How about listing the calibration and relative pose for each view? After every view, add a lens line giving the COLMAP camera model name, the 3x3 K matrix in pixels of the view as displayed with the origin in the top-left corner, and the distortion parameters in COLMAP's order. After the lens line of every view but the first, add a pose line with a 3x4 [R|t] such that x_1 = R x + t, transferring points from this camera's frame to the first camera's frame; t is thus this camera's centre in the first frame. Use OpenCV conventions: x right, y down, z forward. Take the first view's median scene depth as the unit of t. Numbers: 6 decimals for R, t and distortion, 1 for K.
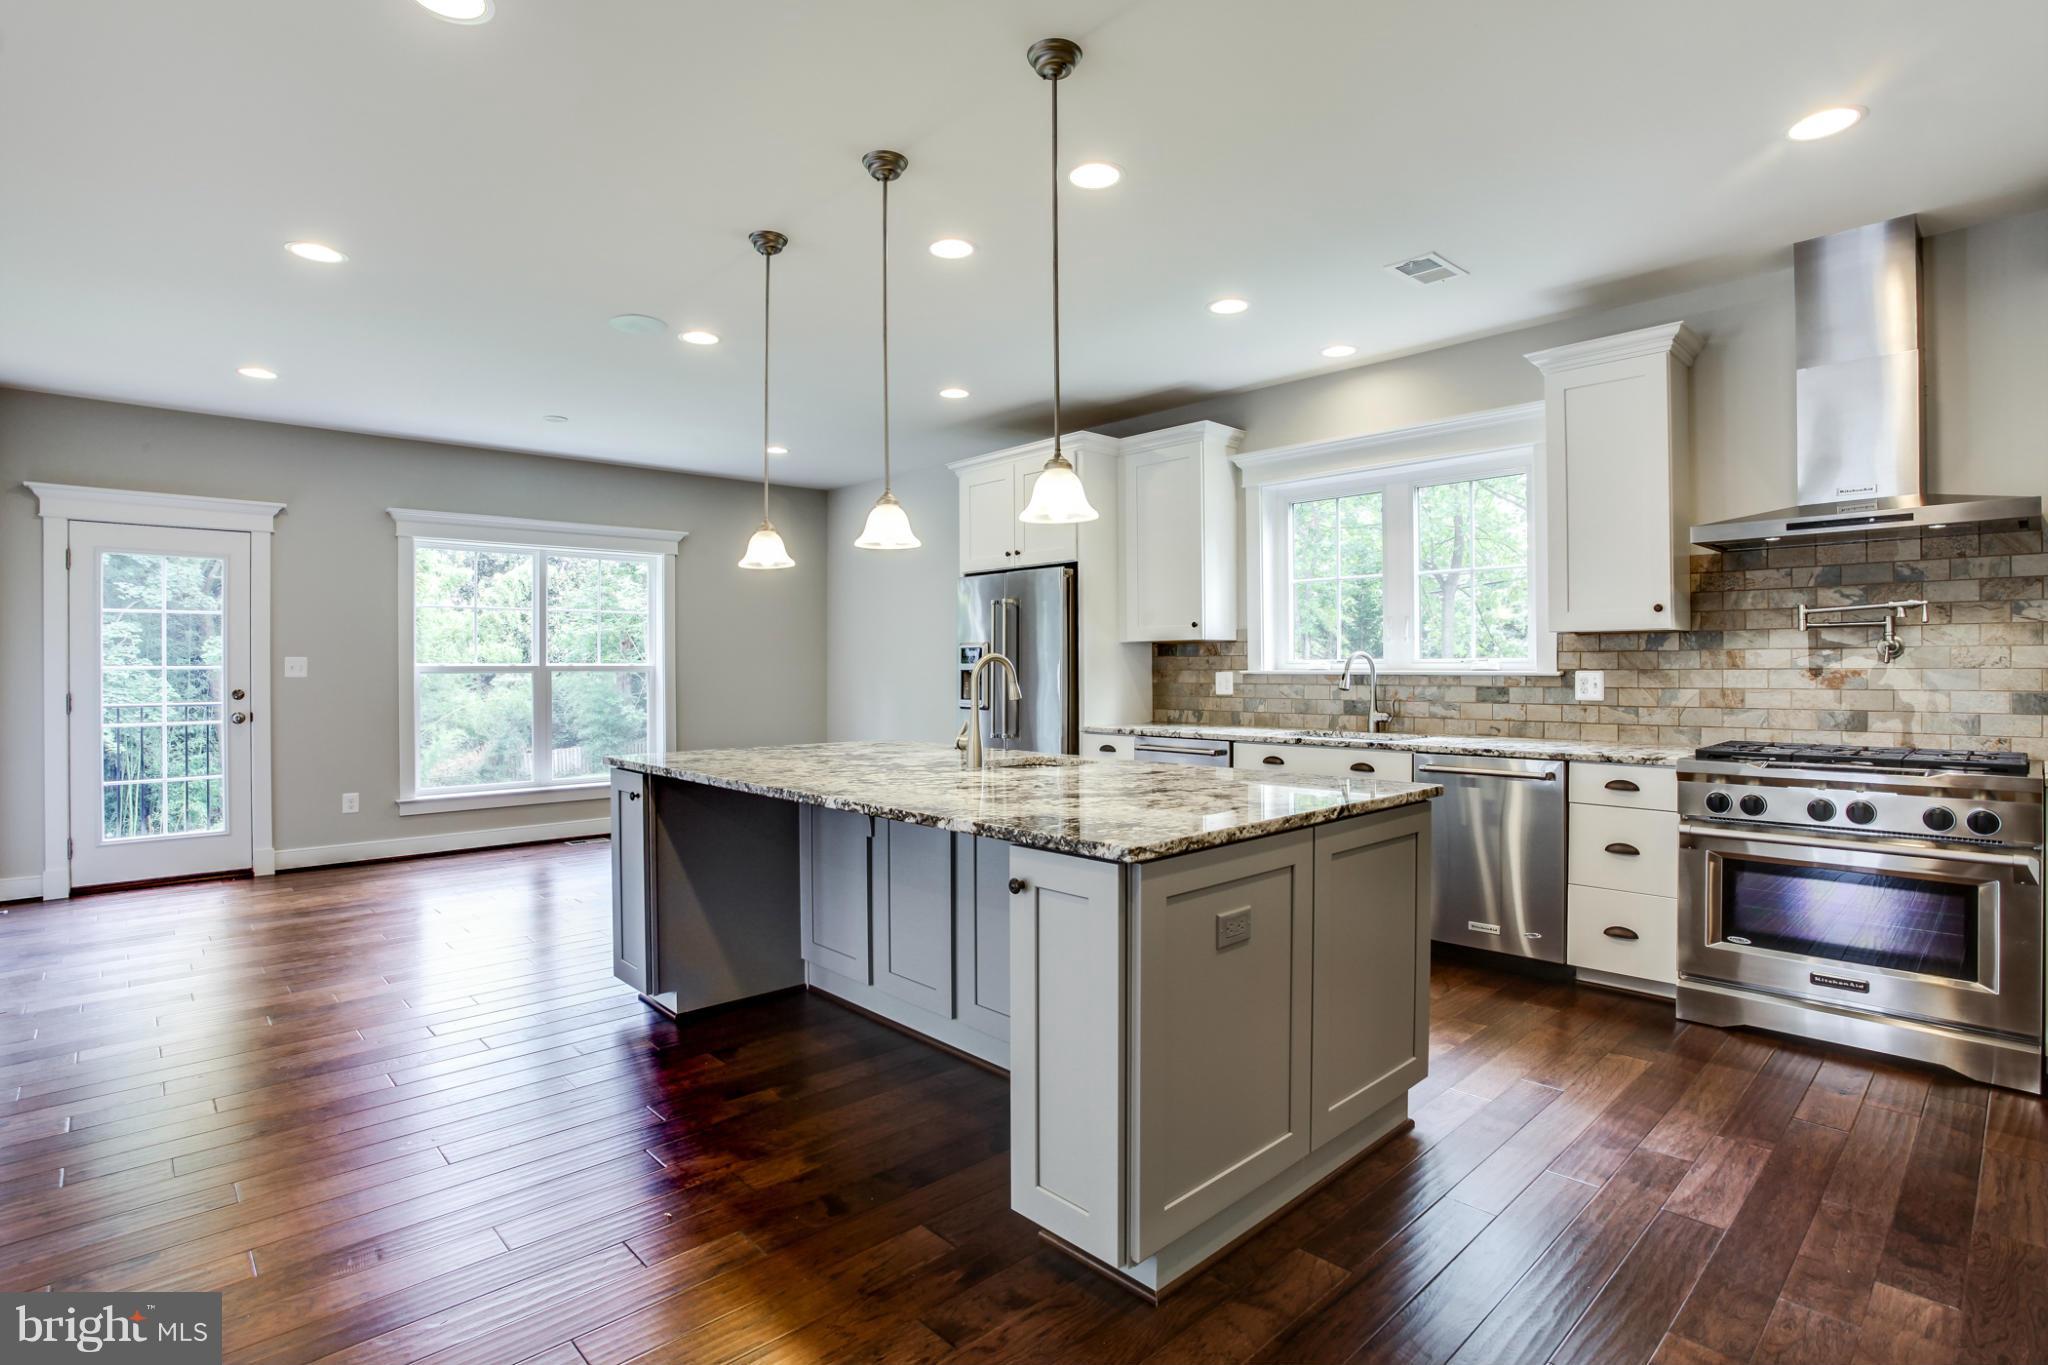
lens RADIAL K [[1007.3, 0, 1022.1], [0, 1007.3, 670.9], [0, 0, 1]] dist [-0.056389, 0.029066]
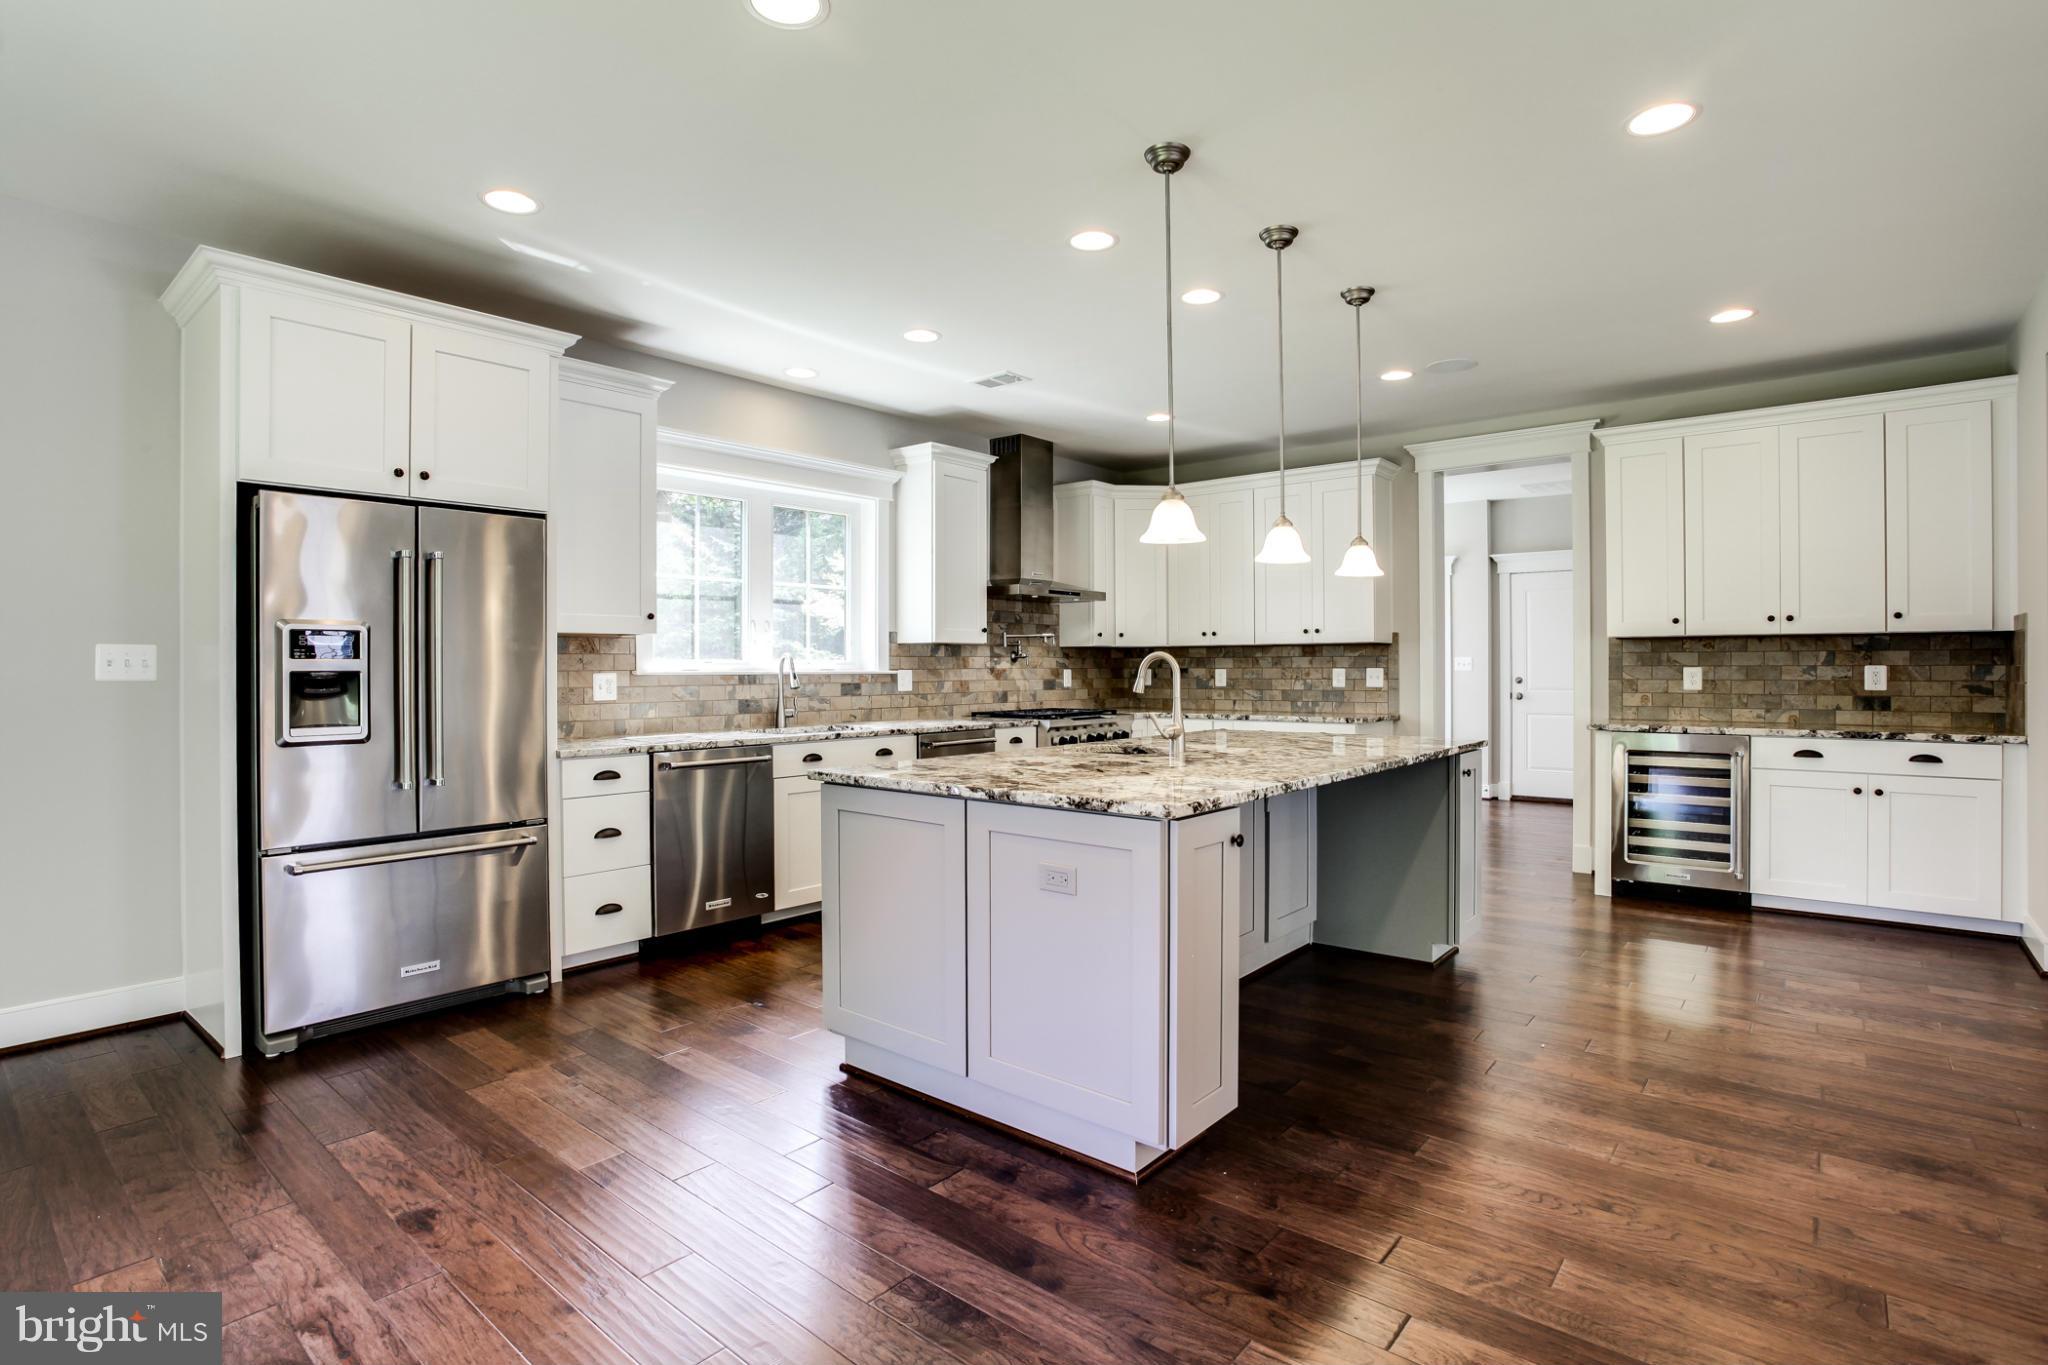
lens RADIAL K [[1007.3, 0, 1022.1], [0, 1007.3, 670.9], [0, 0, 1]] dist [-0.056389, 0.029066]
pose [[-0.094615, 0.002138, 0.995512, -0.826729], [0.008903, 0.999960, -0.001301, 0.004212], [-0.995474, 0.008740, -0.094630, 0.923492]]
